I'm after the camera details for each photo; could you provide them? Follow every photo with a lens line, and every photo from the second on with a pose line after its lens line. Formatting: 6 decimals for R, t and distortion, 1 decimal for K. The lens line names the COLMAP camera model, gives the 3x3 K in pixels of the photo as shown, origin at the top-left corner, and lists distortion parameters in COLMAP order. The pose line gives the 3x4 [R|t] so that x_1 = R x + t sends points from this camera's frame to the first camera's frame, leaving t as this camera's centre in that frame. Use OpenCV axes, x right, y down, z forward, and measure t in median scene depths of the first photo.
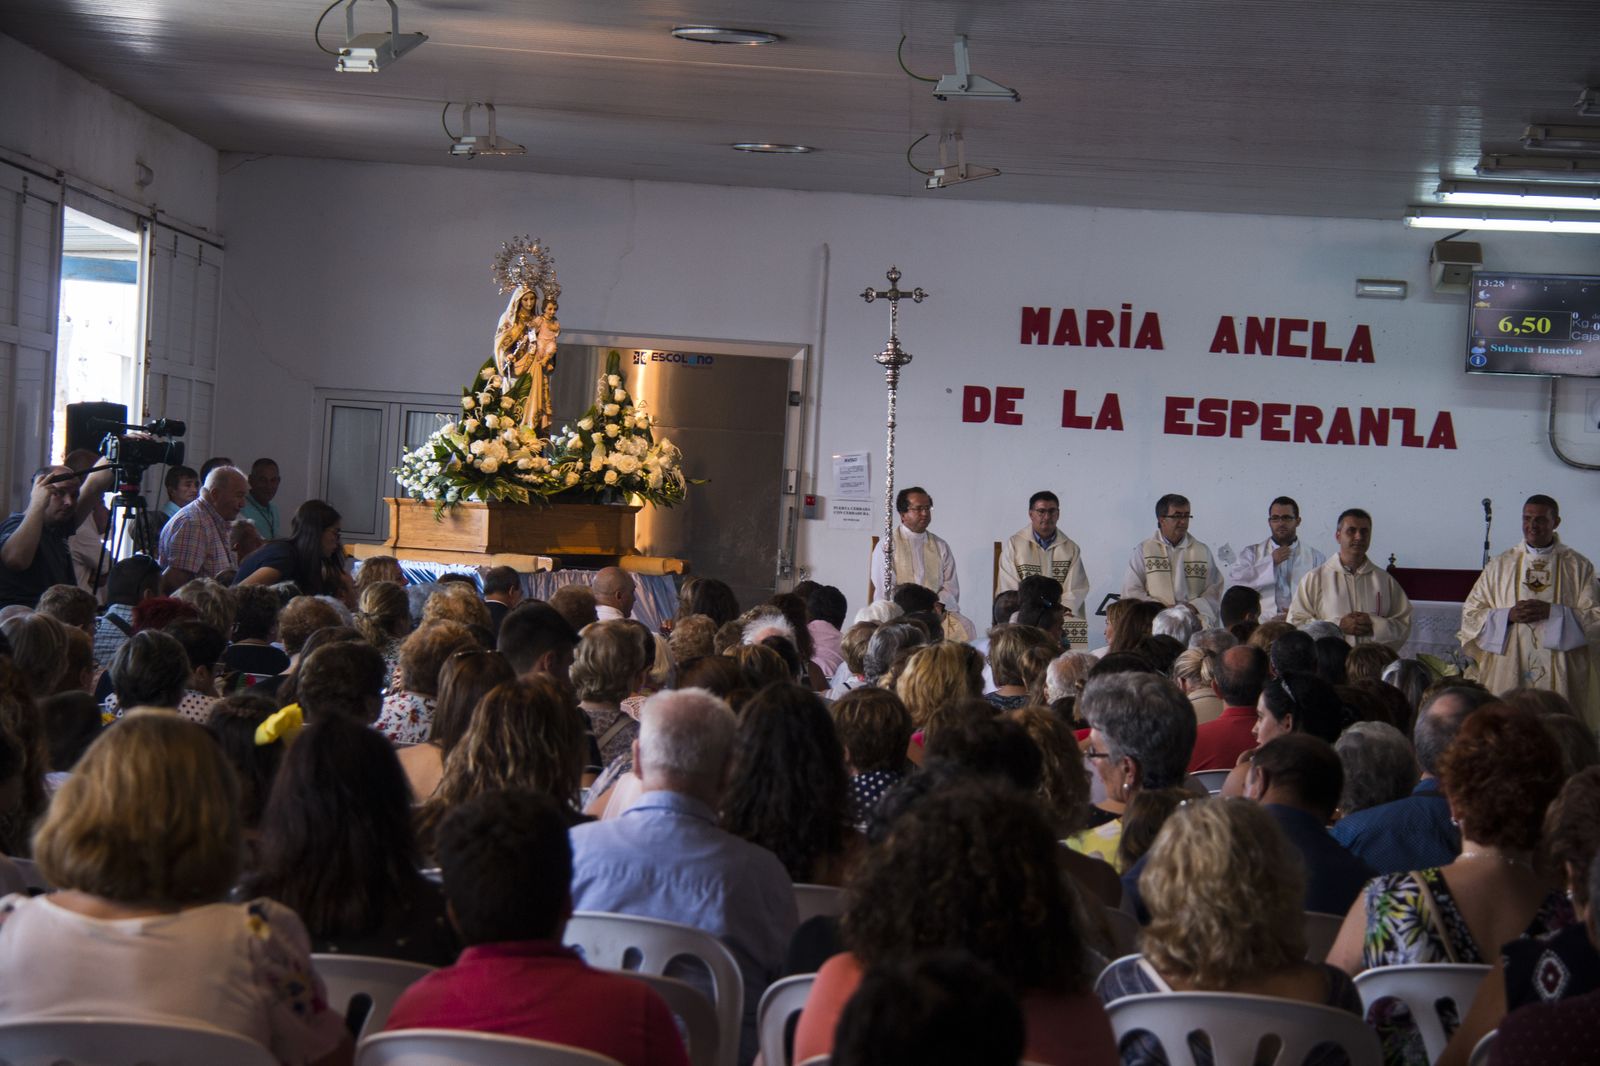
lens RADIAL K [[5412.1, 0, 800.5], [0, 5412.1, 572.3], [0, 0, 1]] dist [1.203177, 0.536981]
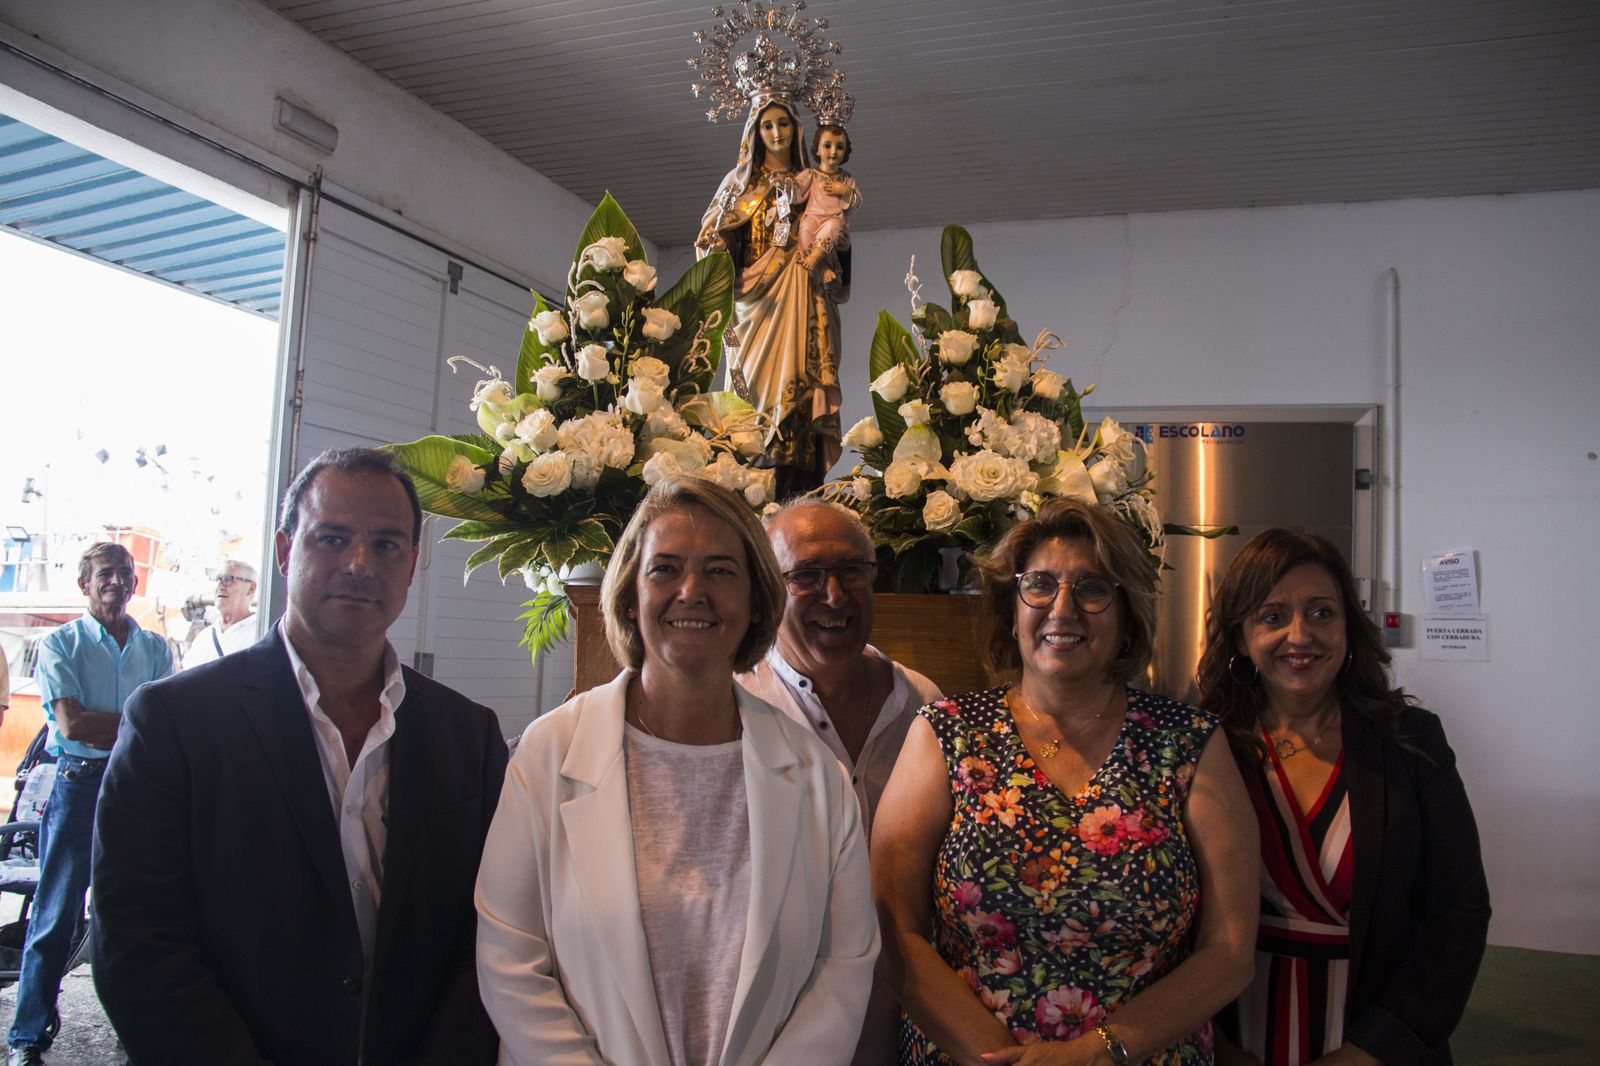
lens RADIAL K [[1370.3, 0, 800.0], [0, 1370.3, 533.0], [0, 0, 1]] dist [-0.124760, 0.002039]
pose [[0.941881, -0.043463, -0.333123, -0.013892], [0.006052, 0.993630, -0.112527, -0.006133], [0.335892, 0.103971, 0.936145, 0.902976]]
